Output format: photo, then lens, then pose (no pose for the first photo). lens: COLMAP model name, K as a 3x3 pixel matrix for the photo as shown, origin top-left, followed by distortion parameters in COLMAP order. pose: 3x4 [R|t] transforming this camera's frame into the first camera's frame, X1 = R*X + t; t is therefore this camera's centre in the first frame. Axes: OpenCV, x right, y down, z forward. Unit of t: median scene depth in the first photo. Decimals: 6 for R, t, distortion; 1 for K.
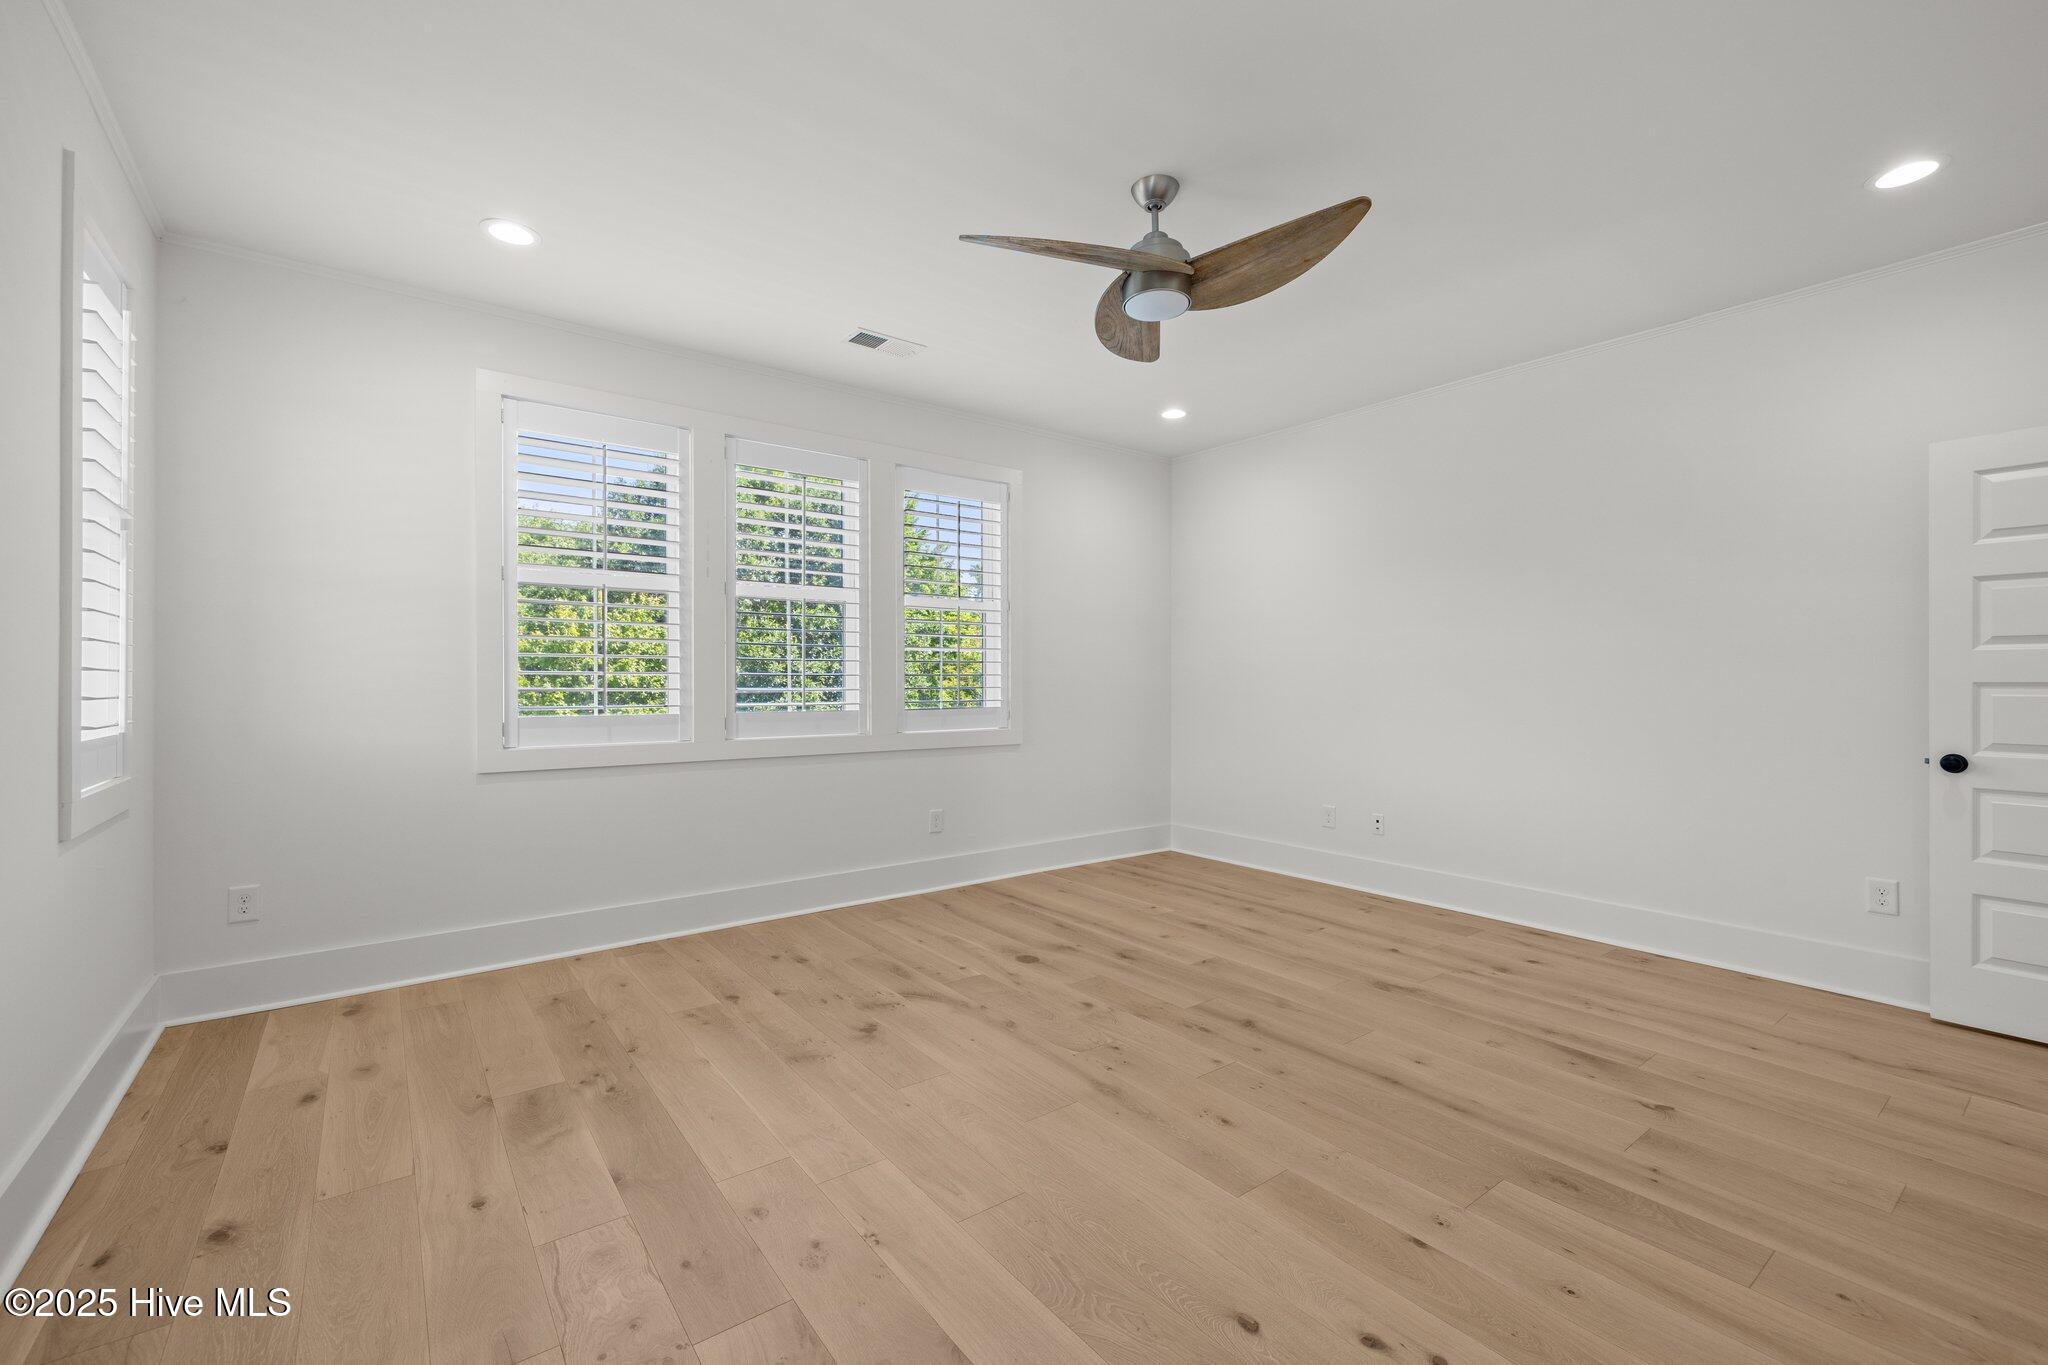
lens RADIAL K [[879.2, 0, 1025.8], [0, 879.2, 675.3], [0, 0, 1]] dist [0.006070, -0.000278]
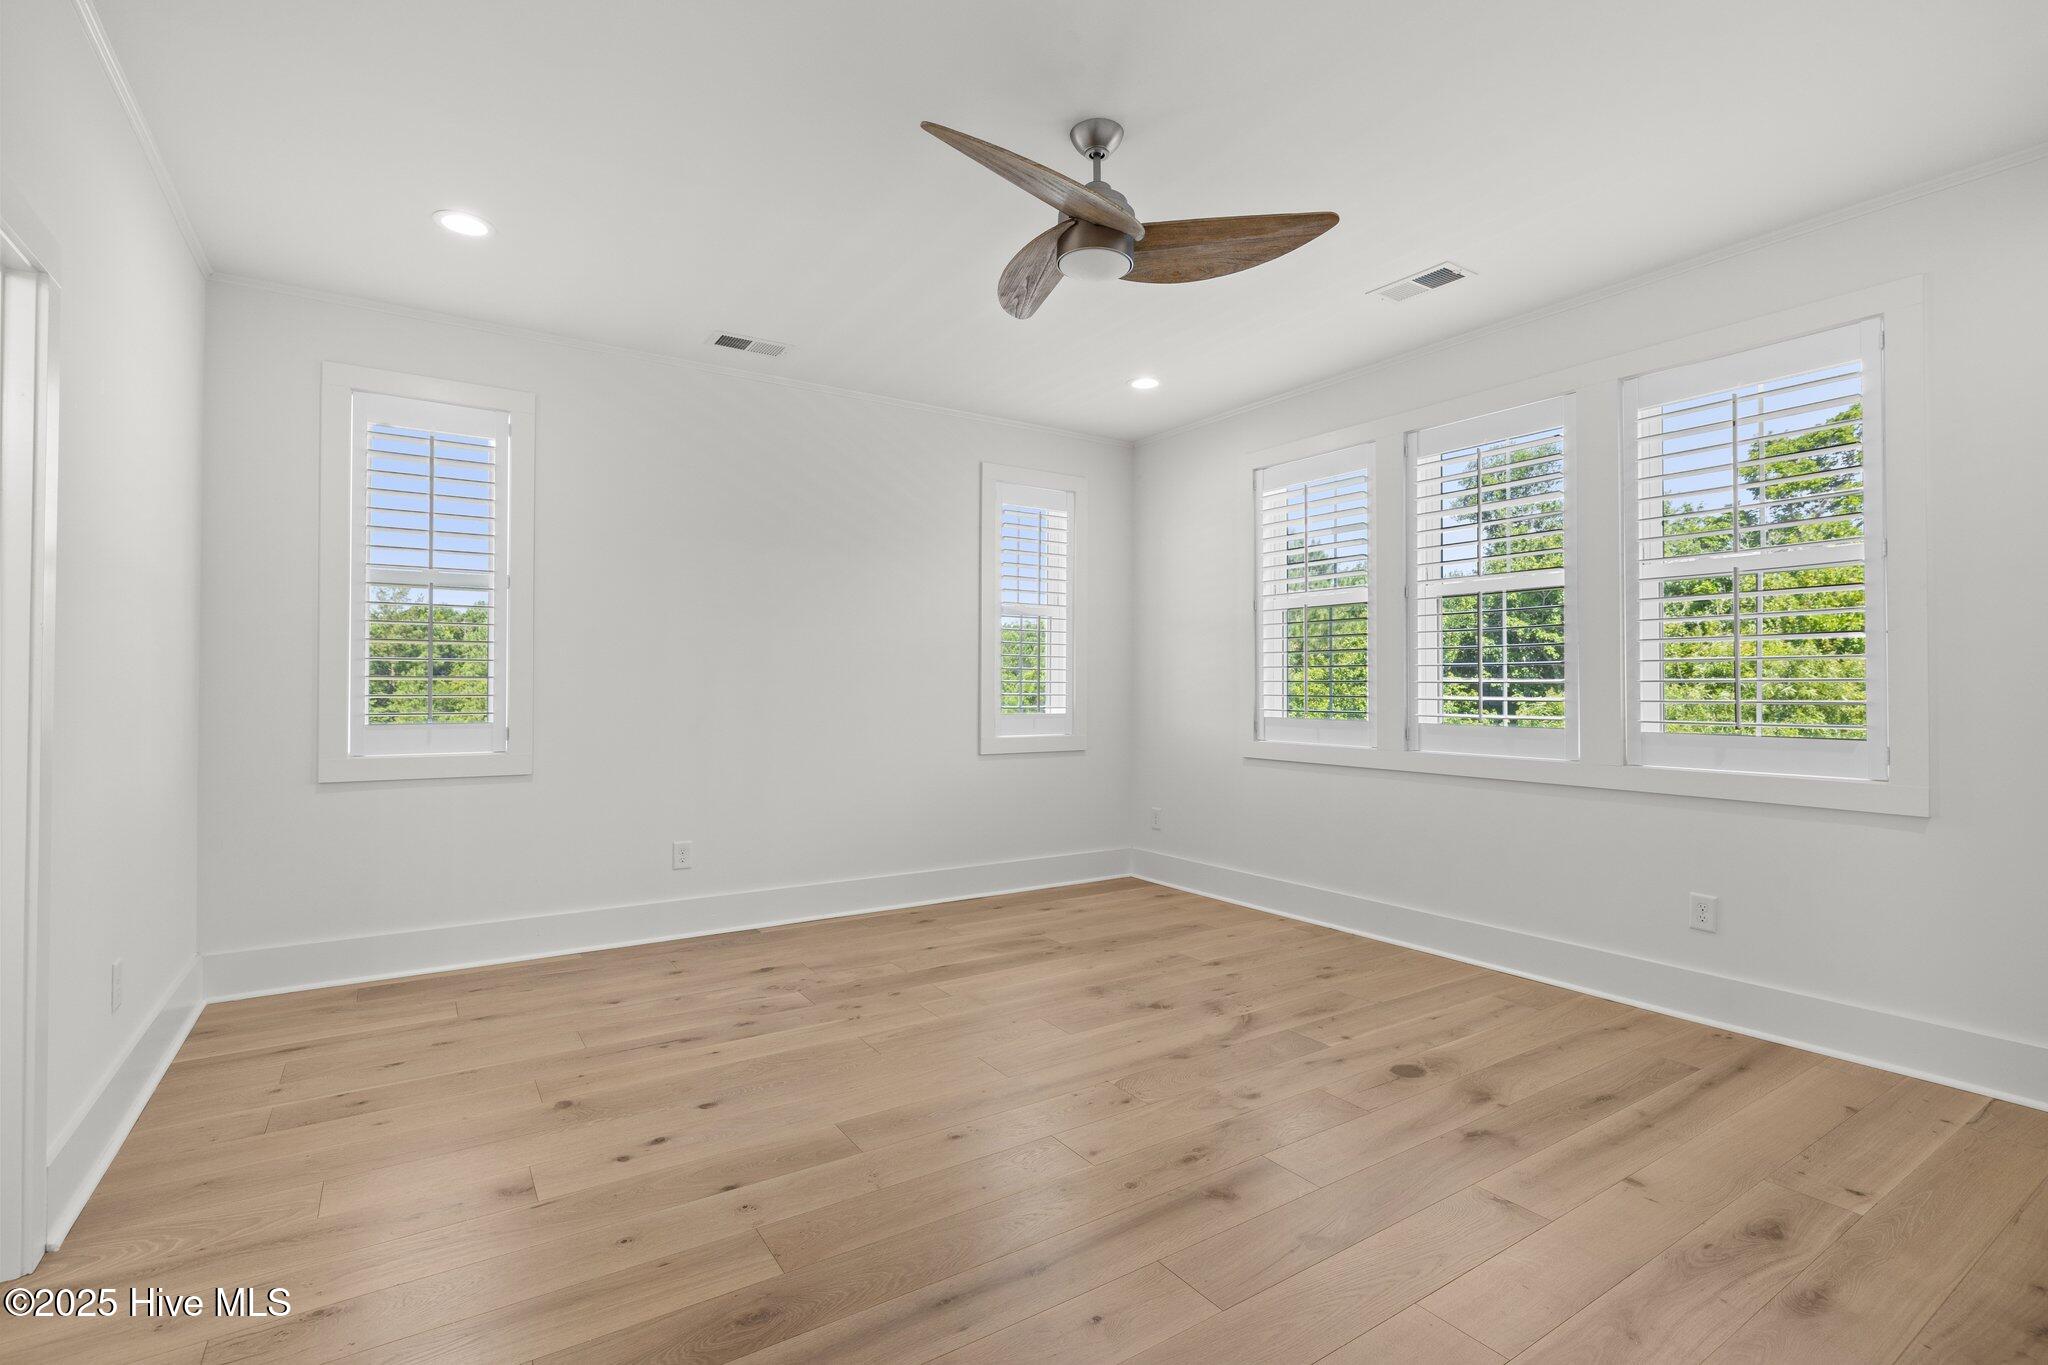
lens RADIAL K [[984.3, 0, 1023.2], [0, 984.3, 685.5], [0, 0, 1]] dist [-0.004772, 0.001299]
pose [[-0.105479, -0.002836, -0.994417, 0.921082], [0.005880, 0.999977, -0.003476, 0.005049], [0.994404, -0.006214, -0.105460, 0.839582]]
